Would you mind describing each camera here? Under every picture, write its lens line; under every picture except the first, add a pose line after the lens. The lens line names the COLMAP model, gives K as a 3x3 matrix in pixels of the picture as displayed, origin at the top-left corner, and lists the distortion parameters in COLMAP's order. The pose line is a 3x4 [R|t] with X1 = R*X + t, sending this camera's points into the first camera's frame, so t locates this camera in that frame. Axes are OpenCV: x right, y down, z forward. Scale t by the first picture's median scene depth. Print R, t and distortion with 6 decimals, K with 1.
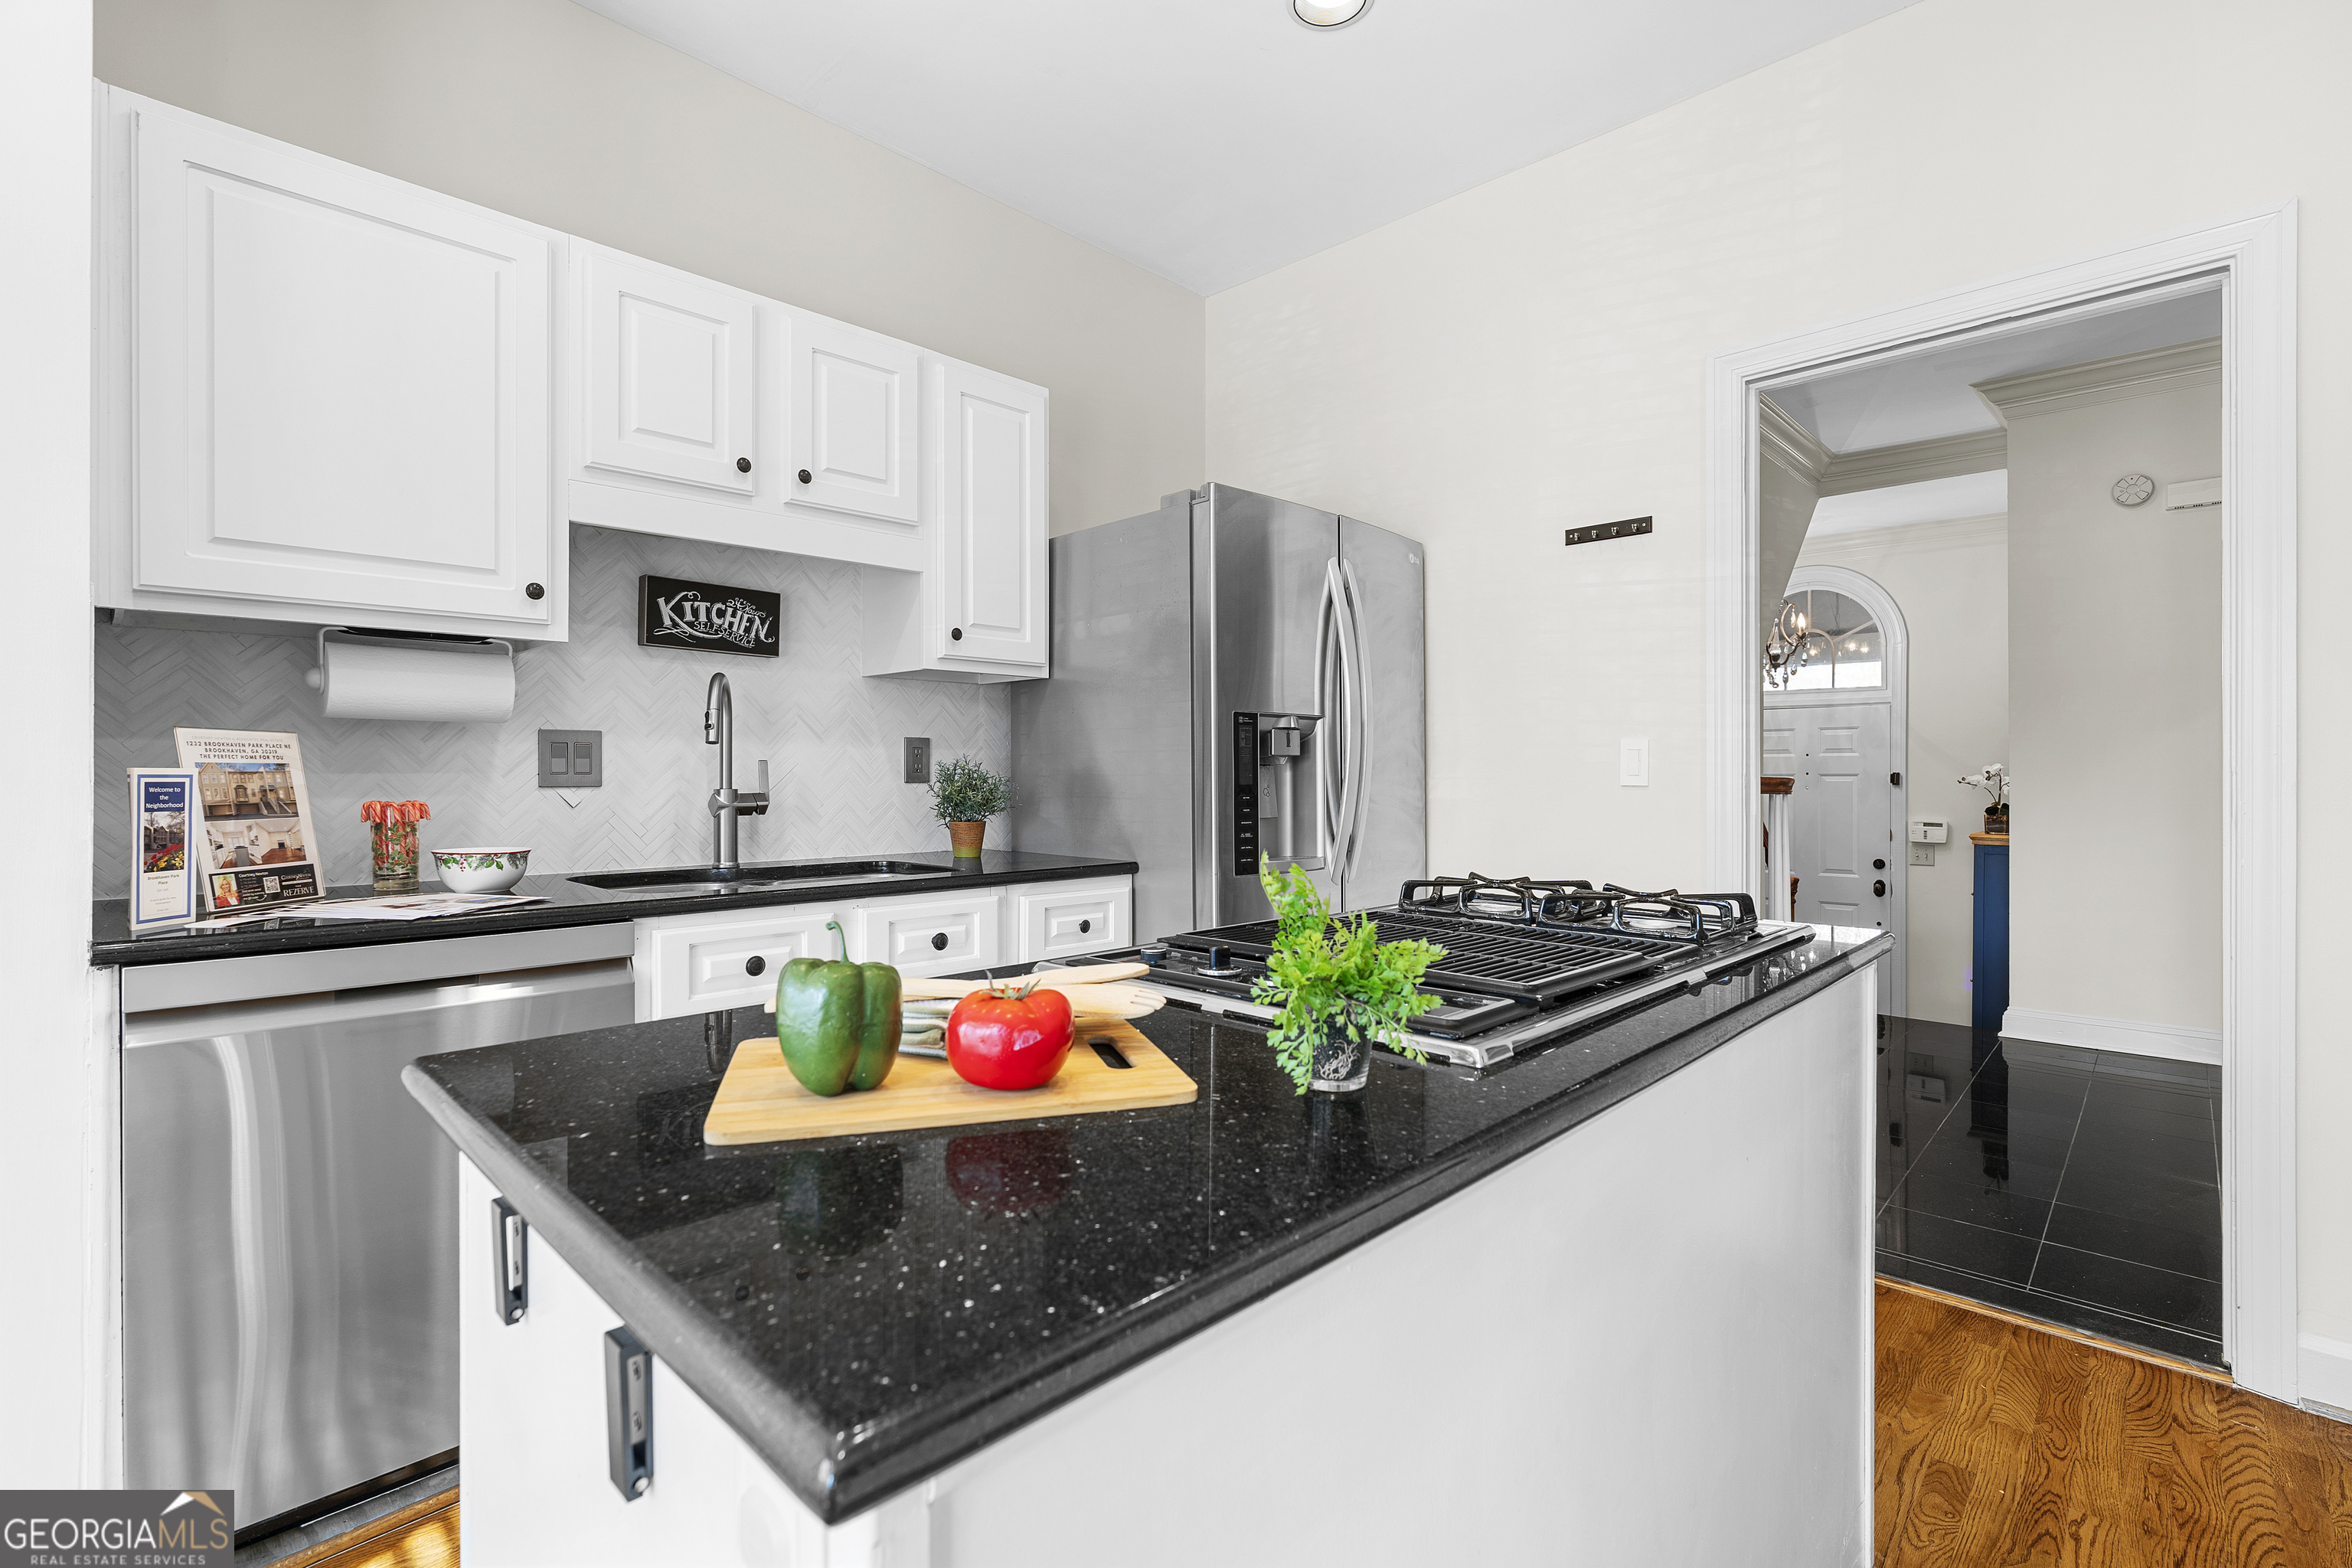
lens RADIAL K [[1073.0, 0, 1167.6], [0, 1073.0, 777.6], [0, 0, 1]] dist [-0.006915, 0.000508]
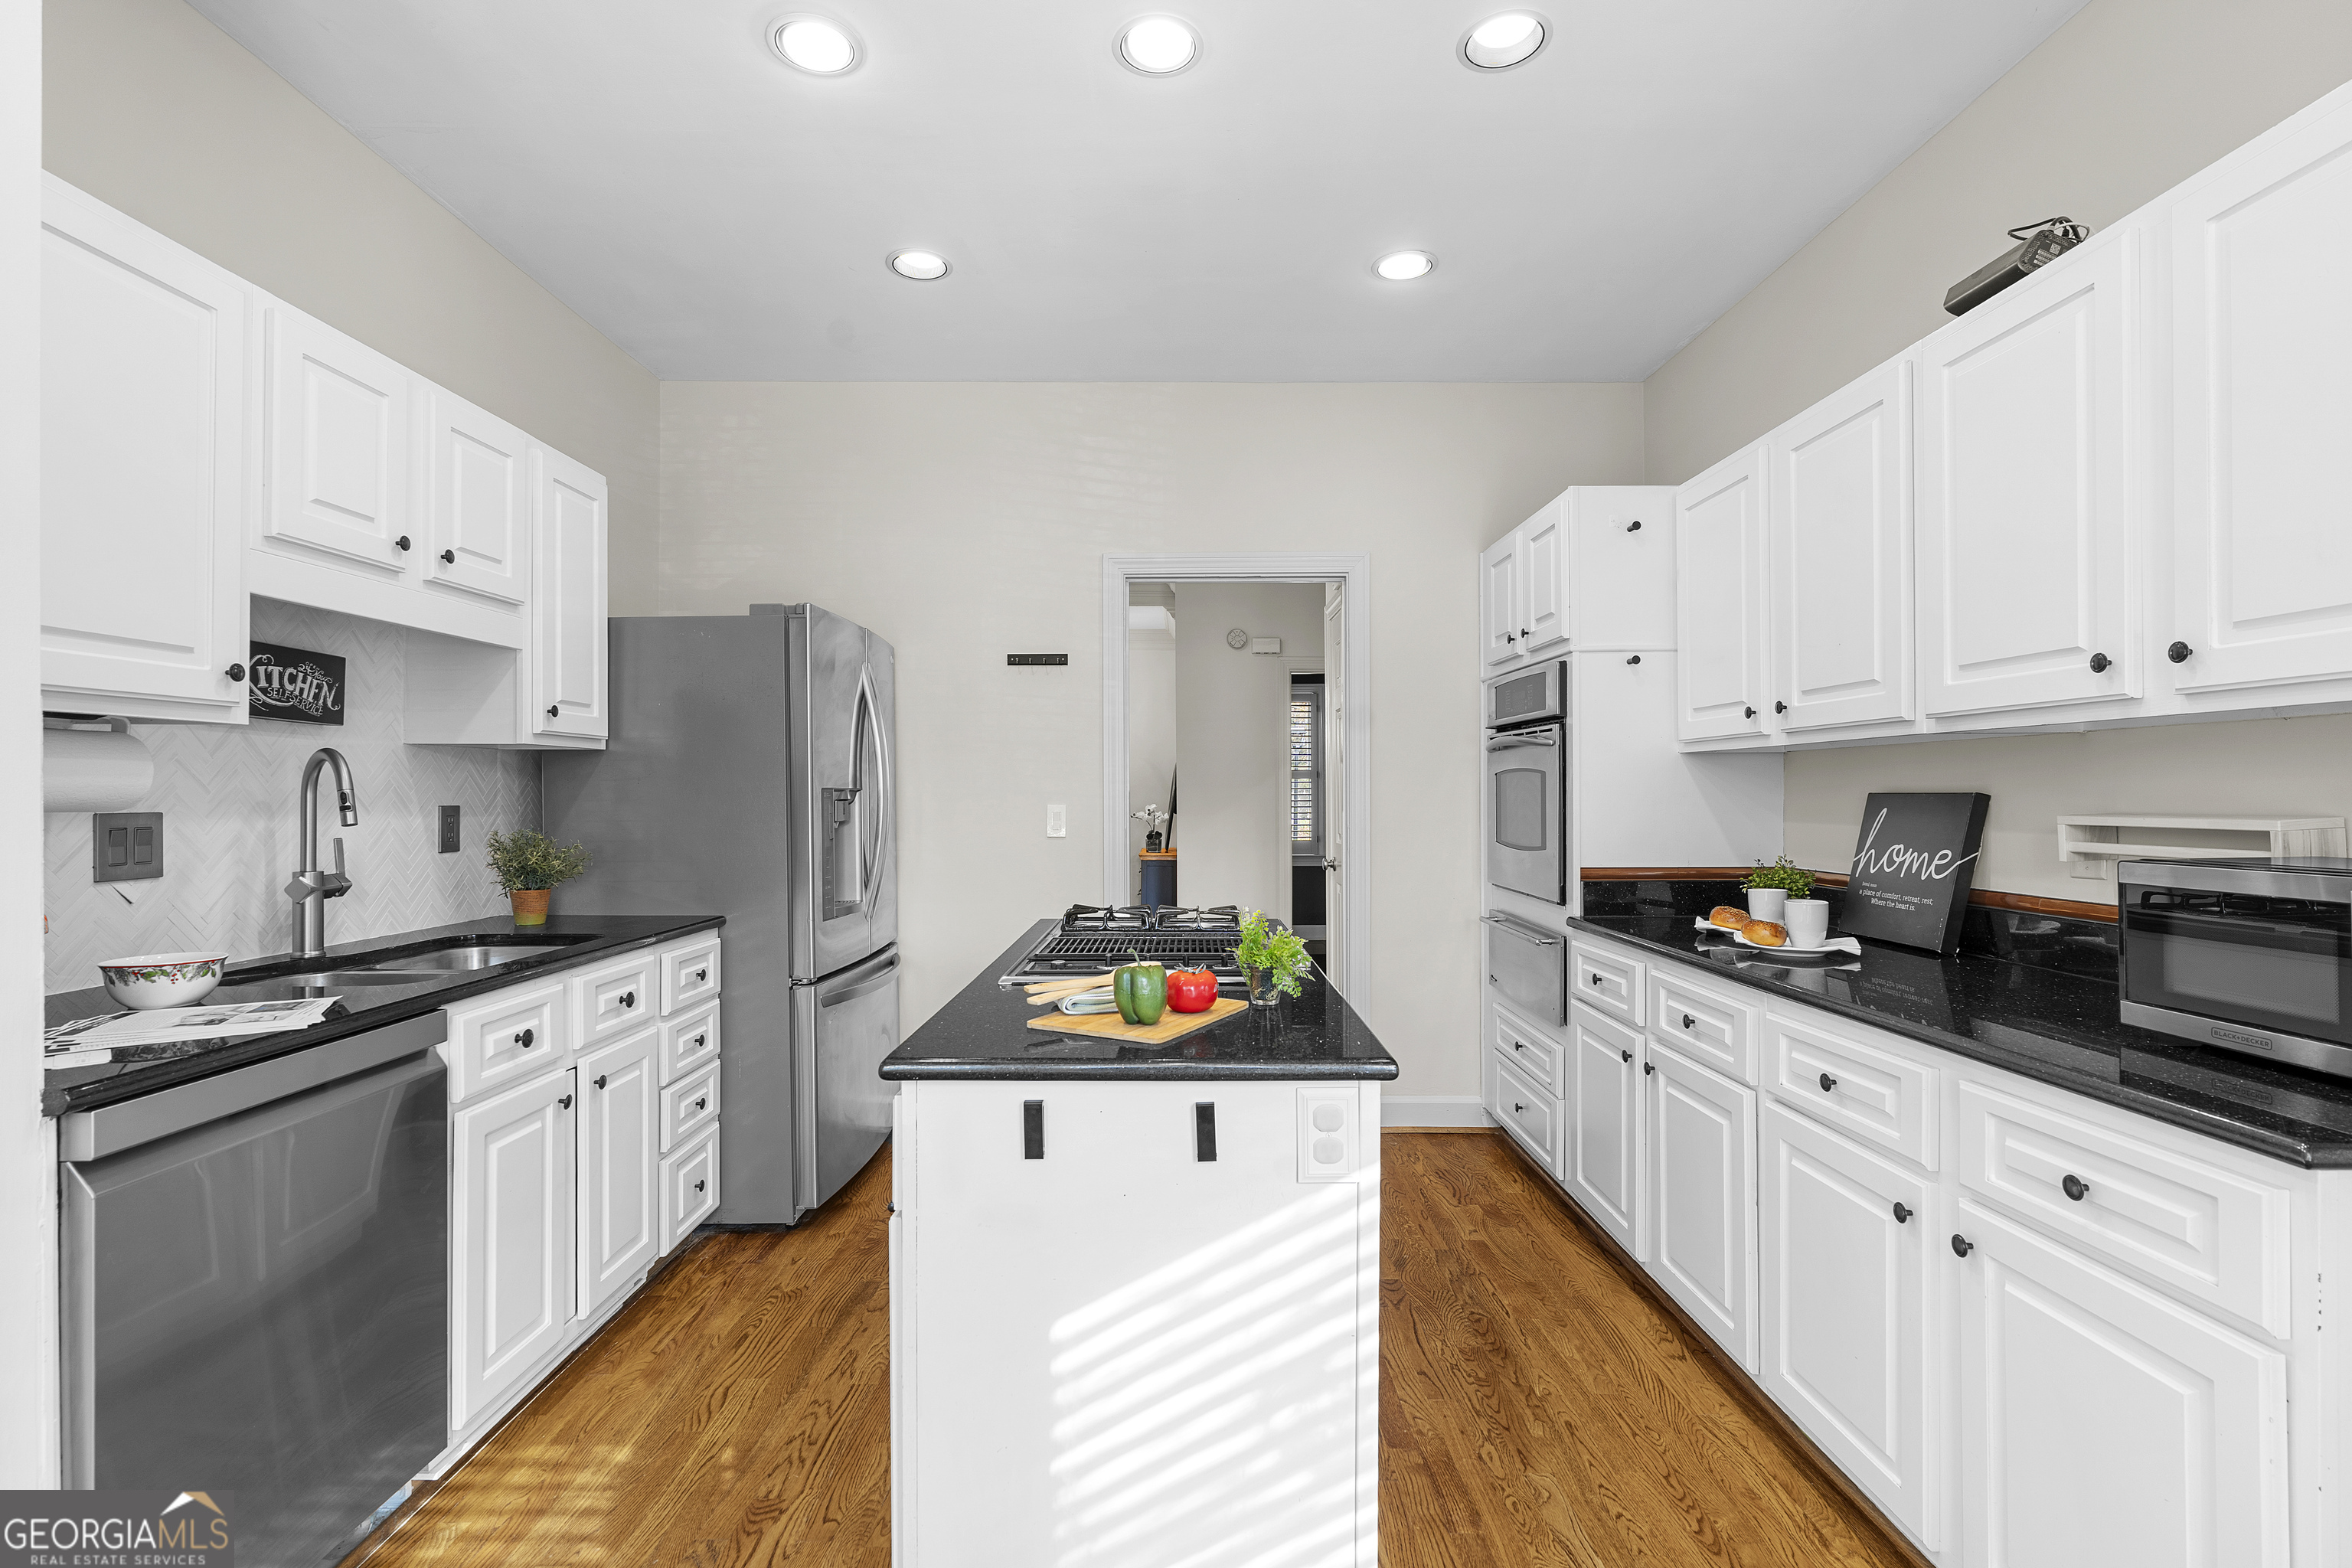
lens RADIAL K [[1103.5, 0, 1176.0], [0, 1103.5, 784.0], [0, 0, 1]] dist [-0.010786, 0.000421]
pose [[0.709222, 0.005033, 0.704967, -0.547991], [0.002611, 0.999949, -0.009766, -0.053377], [-0.704980, 0.008767, 0.709173, -0.193741]]
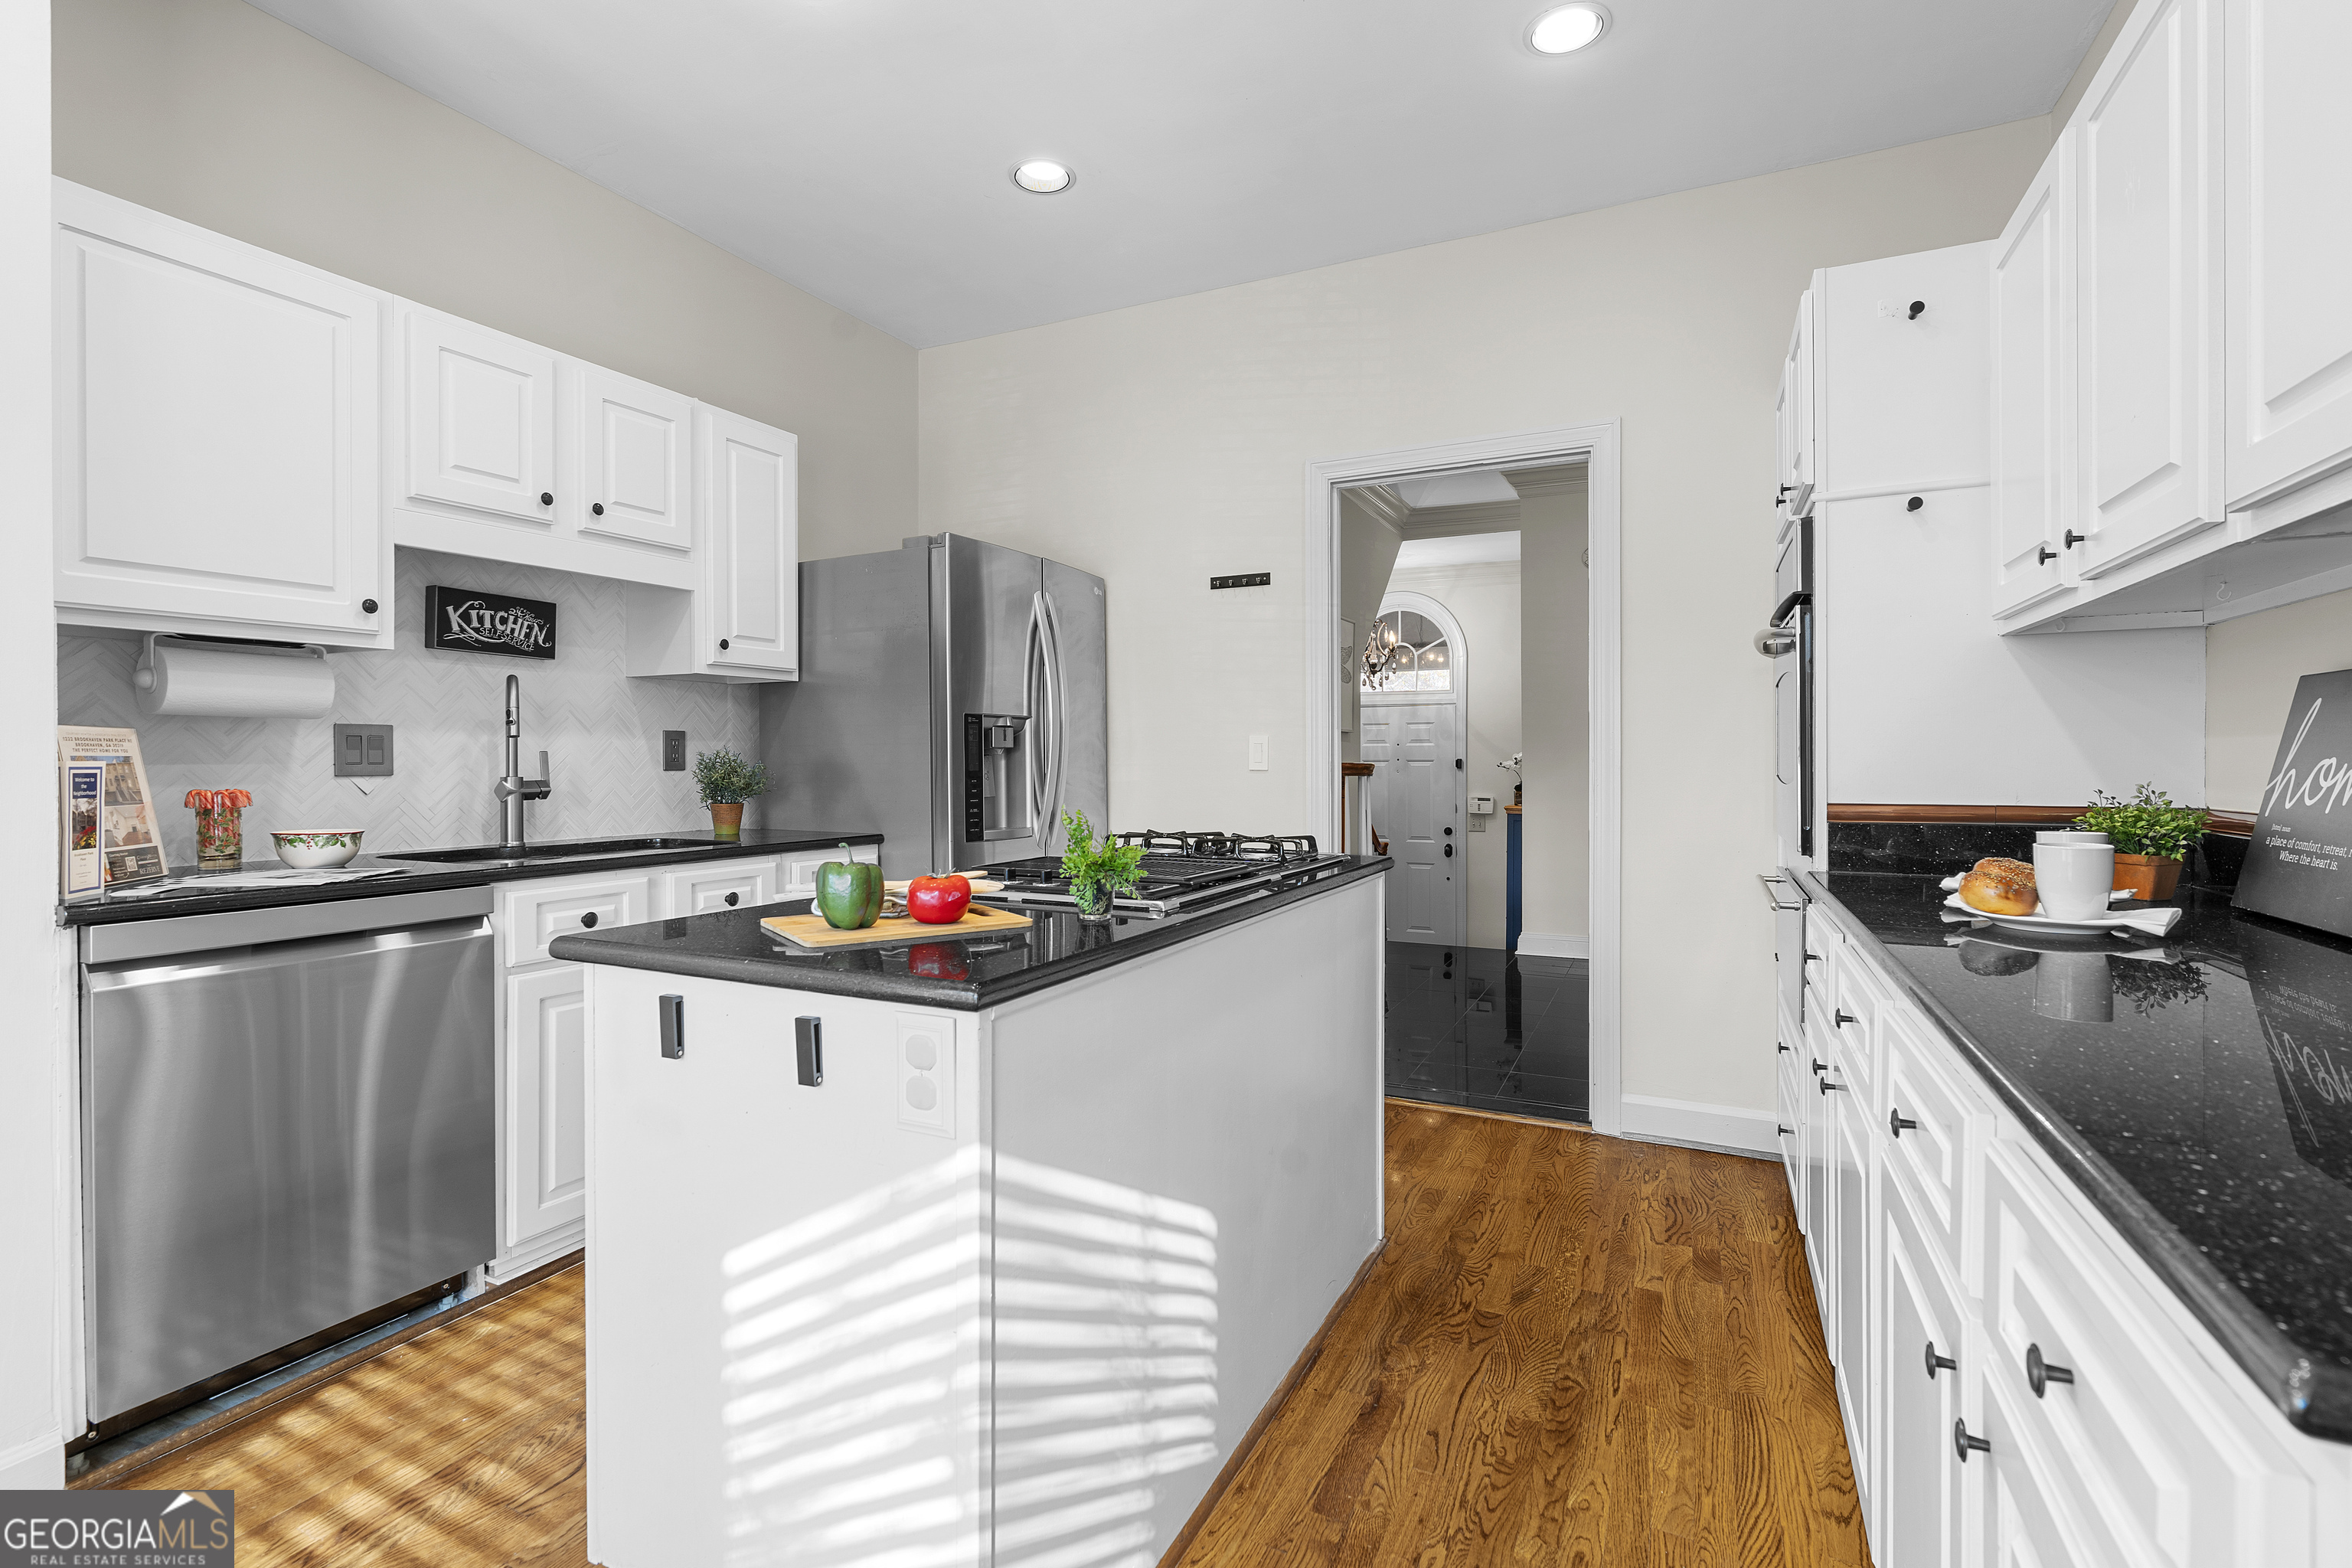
lens RADIAL K [[1098.6, 0, 1170.9], [0, 1098.6, 763.0], [0, 0, 1]] dist [-0.008688, 0.001313]
pose [[0.951229, -0.002683, 0.308475, -0.107413], [0.002716, 0.999996, 0.000322, -0.002511], [-0.308475, 0.000532, 0.951232, -0.312701]]
